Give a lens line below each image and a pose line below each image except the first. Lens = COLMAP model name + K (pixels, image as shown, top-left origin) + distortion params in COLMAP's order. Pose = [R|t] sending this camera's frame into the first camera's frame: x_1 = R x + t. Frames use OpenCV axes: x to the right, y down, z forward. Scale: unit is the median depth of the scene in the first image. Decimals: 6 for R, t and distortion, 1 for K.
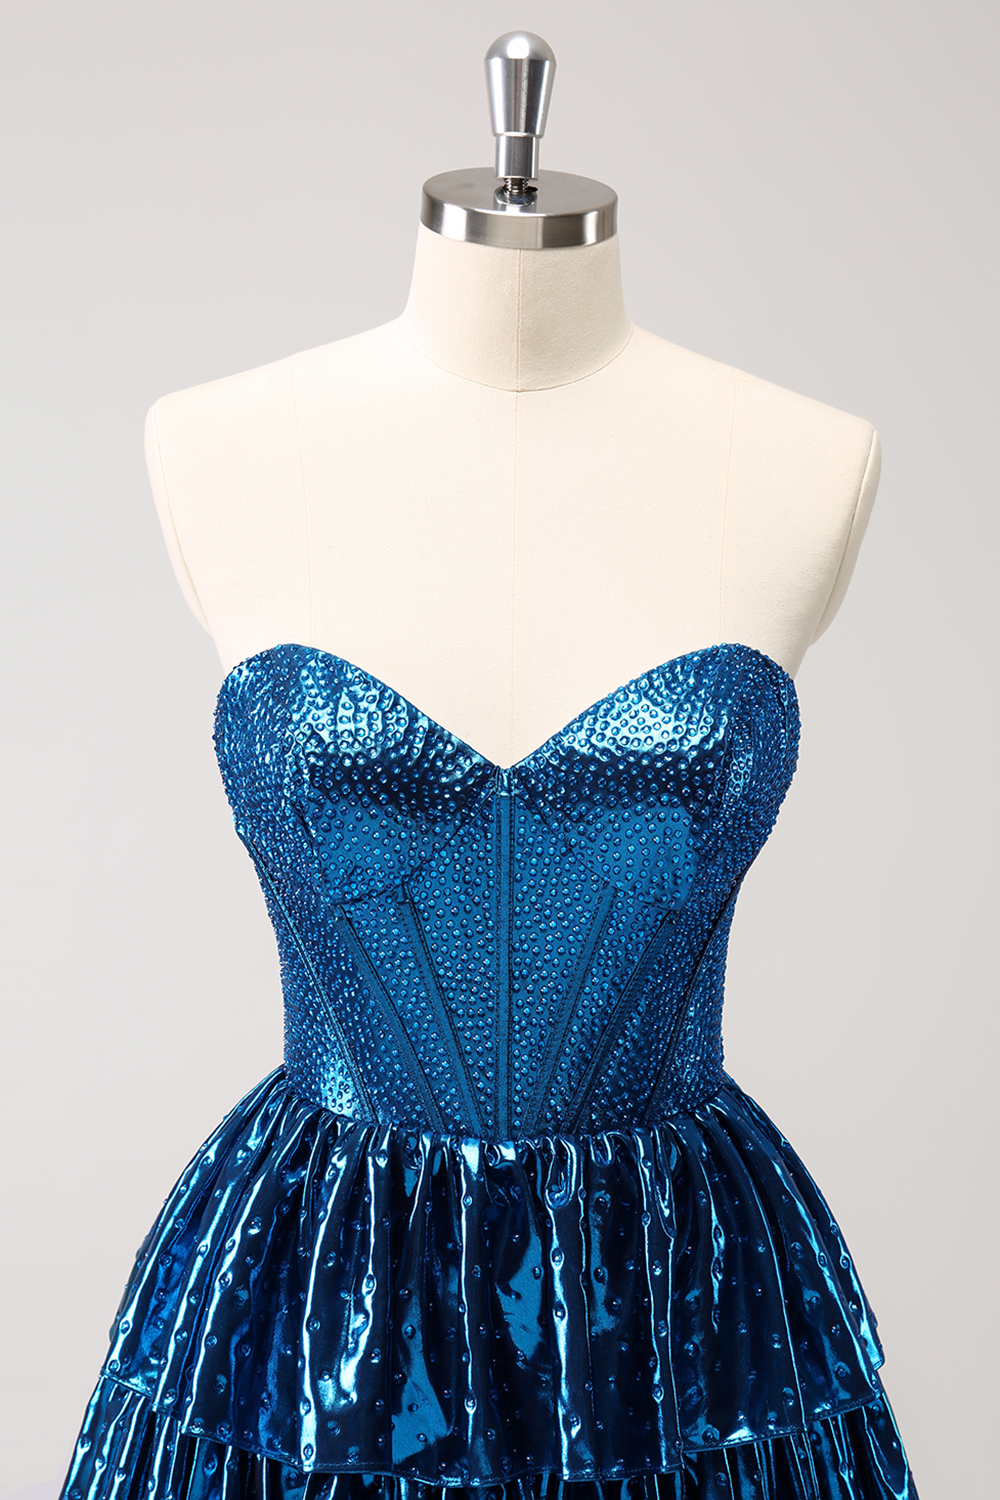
lens RADIAL K [[2741.3, 0, 500.0], [0, 2741.3, 750.0], [0, 0, 1]] dist [0.647134, -5.135064]
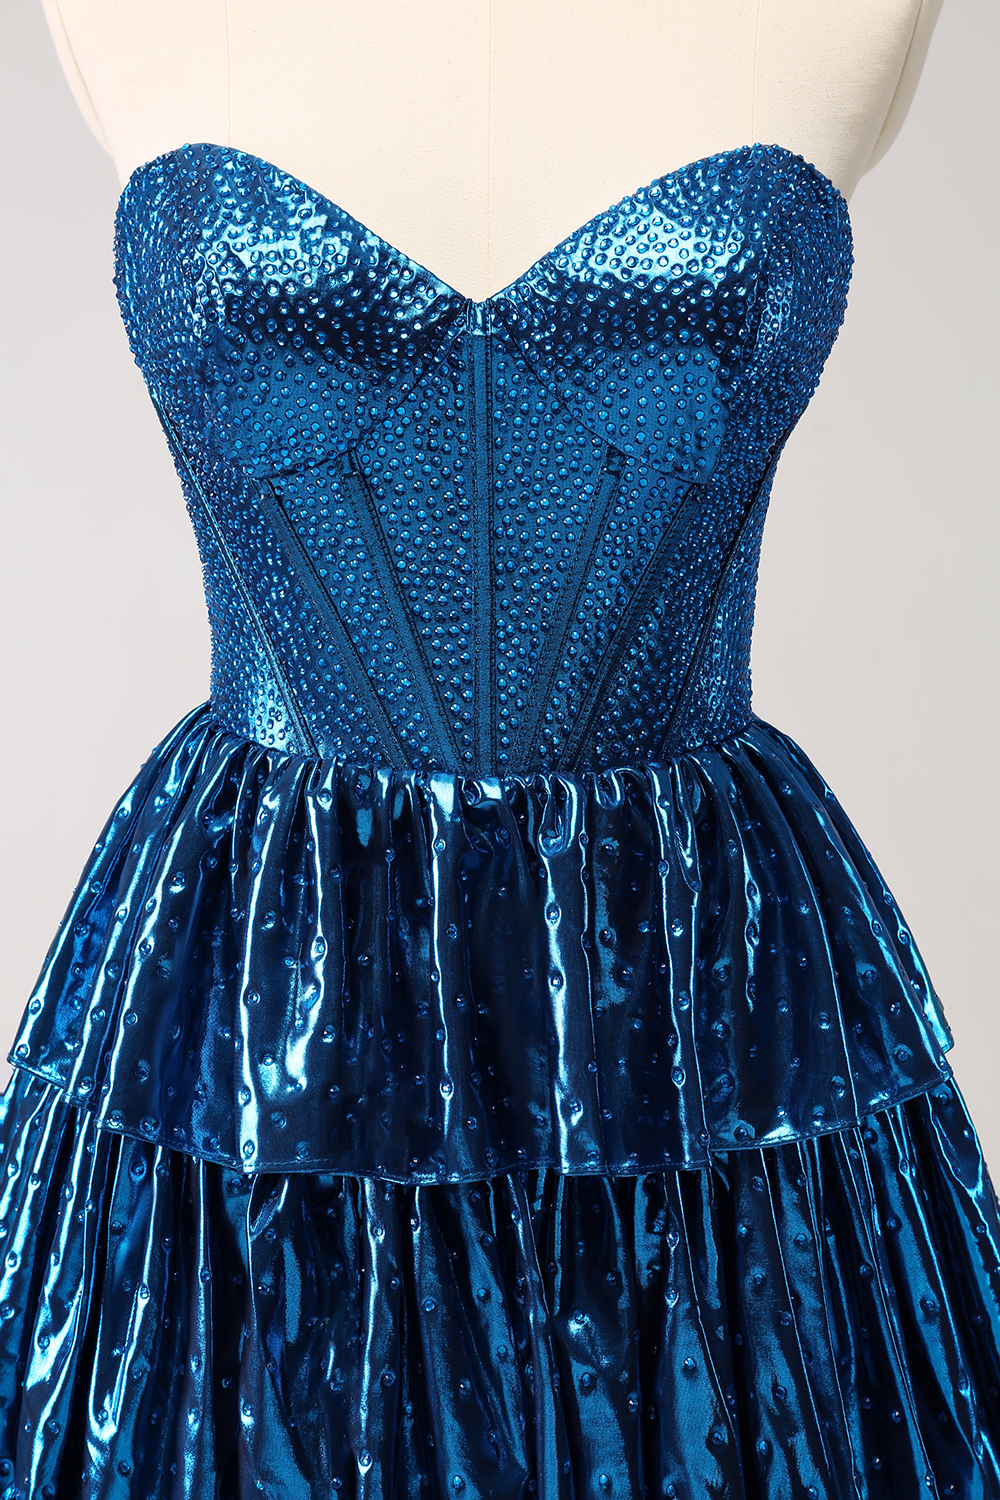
lens RADIAL K [[3097.6, 0, 500.0], [0, 3097.6, 750.0], [0, 0, 1]] dist [-0.232486, -0.327984]
pose [[0.999894, -0.012680, -0.007173, 0.012483], [0.013347, 0.994677, 0.102178, 0.043914], [0.005839, -0.102263, 0.994740, 0.117530]]
